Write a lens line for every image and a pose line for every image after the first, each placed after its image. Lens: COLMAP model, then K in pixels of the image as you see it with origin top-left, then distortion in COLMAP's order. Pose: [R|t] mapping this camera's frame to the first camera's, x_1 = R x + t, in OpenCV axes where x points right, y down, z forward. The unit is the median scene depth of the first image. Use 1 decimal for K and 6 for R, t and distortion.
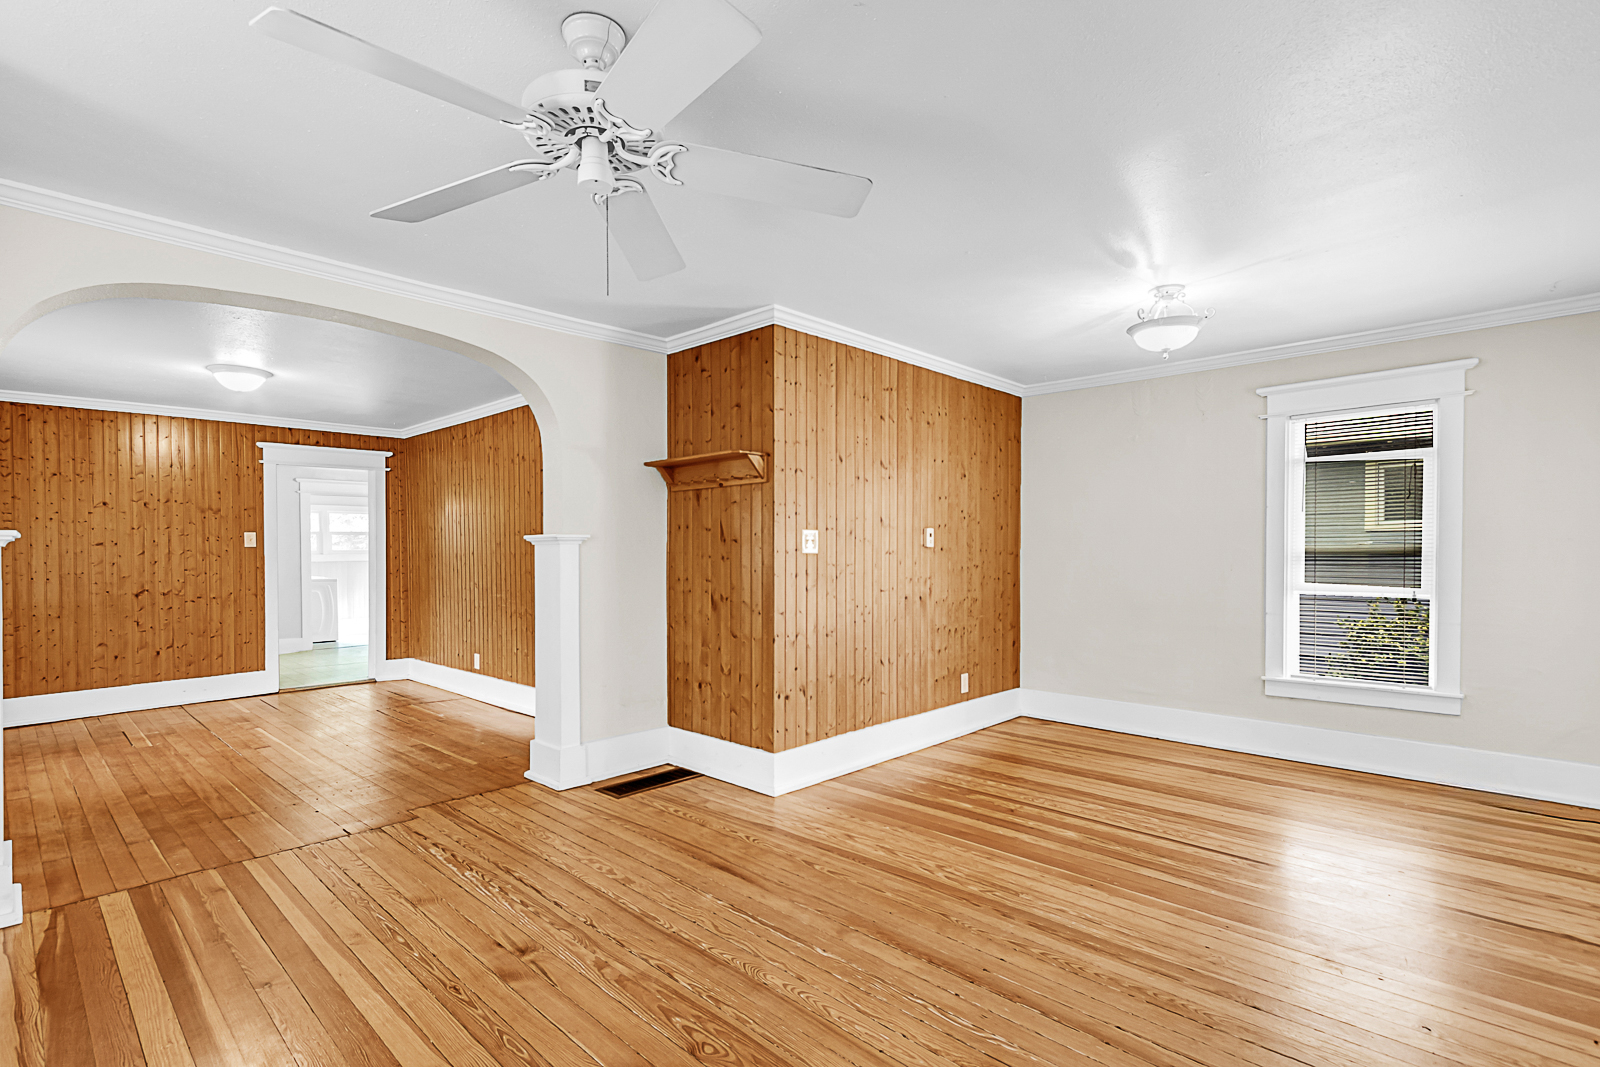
lens RADIAL K [[788.6, 0, 784.7], [0, 788.6, 559.4], [0, 0, 1]] dist [0.007002, -0.000776]
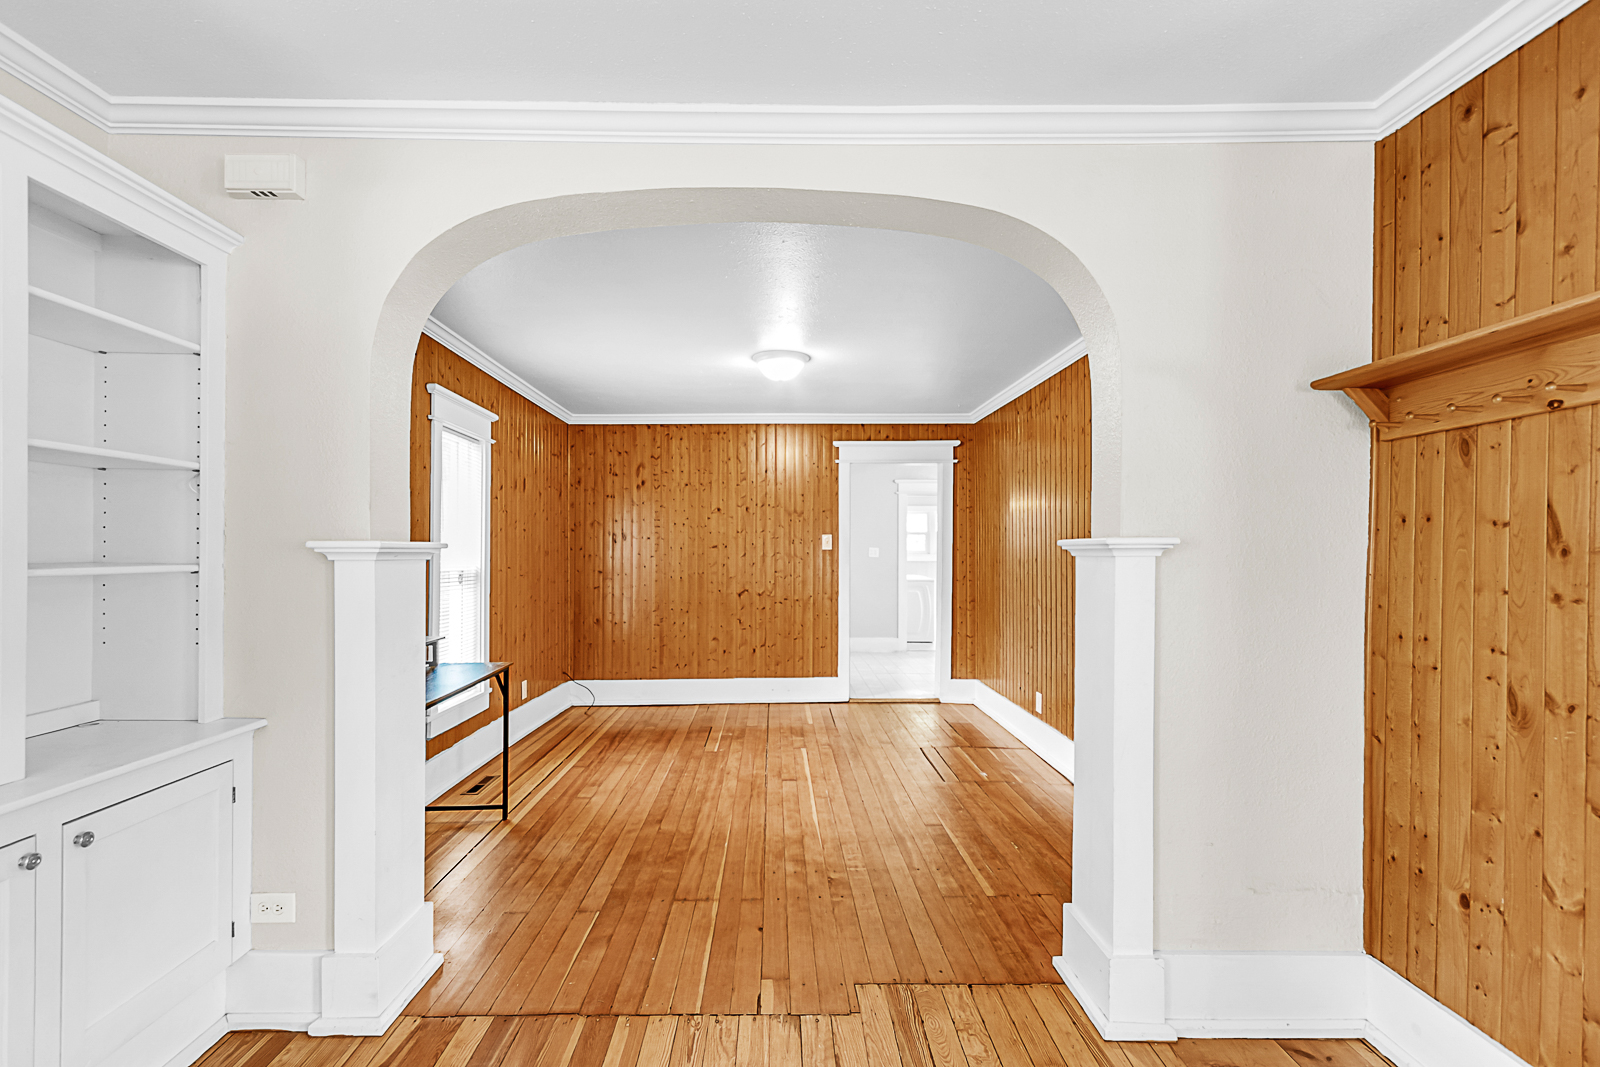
lens RADIAL K [[788.6, 0, 784.7], [0, 788.6, 559.4], [0, 0, 1]] dist [0.007002, -0.000776]
pose [[0.731364, 0.013246, -0.681859, -0.053896], [-0.011010, 0.999910, 0.007616, -0.011453], [0.681898, 0.001938, 0.731444, 0.280034]]
